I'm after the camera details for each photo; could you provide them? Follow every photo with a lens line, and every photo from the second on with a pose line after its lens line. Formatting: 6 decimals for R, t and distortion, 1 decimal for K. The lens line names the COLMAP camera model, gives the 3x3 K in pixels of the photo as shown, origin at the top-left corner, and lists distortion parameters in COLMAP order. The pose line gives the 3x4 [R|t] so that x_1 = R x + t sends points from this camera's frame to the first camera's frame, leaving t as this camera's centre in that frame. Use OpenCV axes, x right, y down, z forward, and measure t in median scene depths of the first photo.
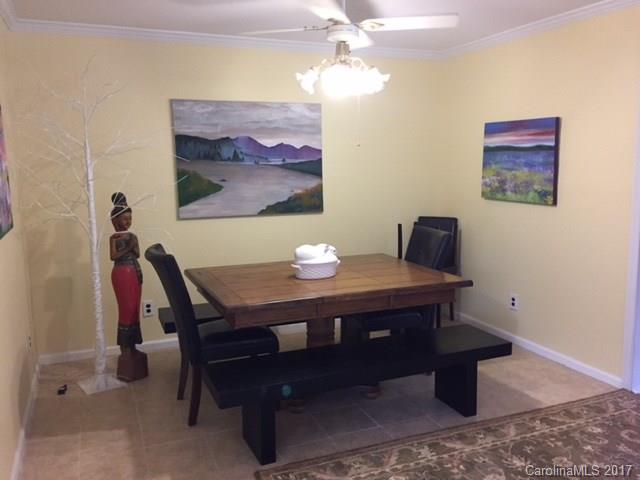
lens RADIAL K [[550.4, 0, 317.1], [0, 550.4, 240.4], [0, 0, 1]] dist [0.040923, -0.047208]
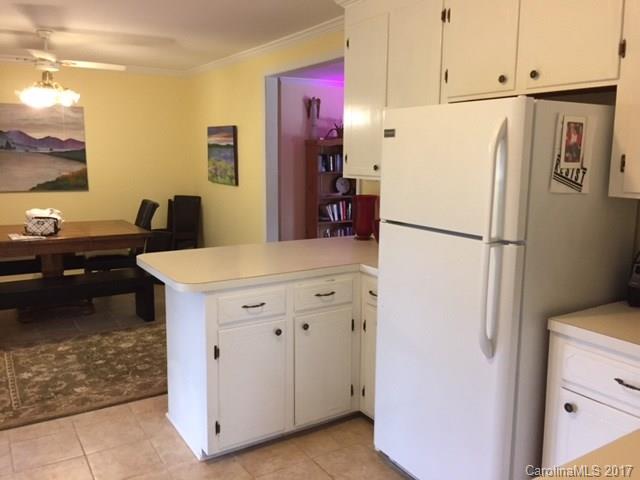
lens RADIAL K [[550.4, 0, 323.5], [0, 550.4, 240.0], [0, 0, 1]] dist [0.040923, -0.047208]
pose [[0.983898, -0.004179, 0.178683, 0.343319], [0.001924, 0.999916, 0.012793, 0.054292], [-0.178721, -0.012243, 0.983824, -0.416753]]
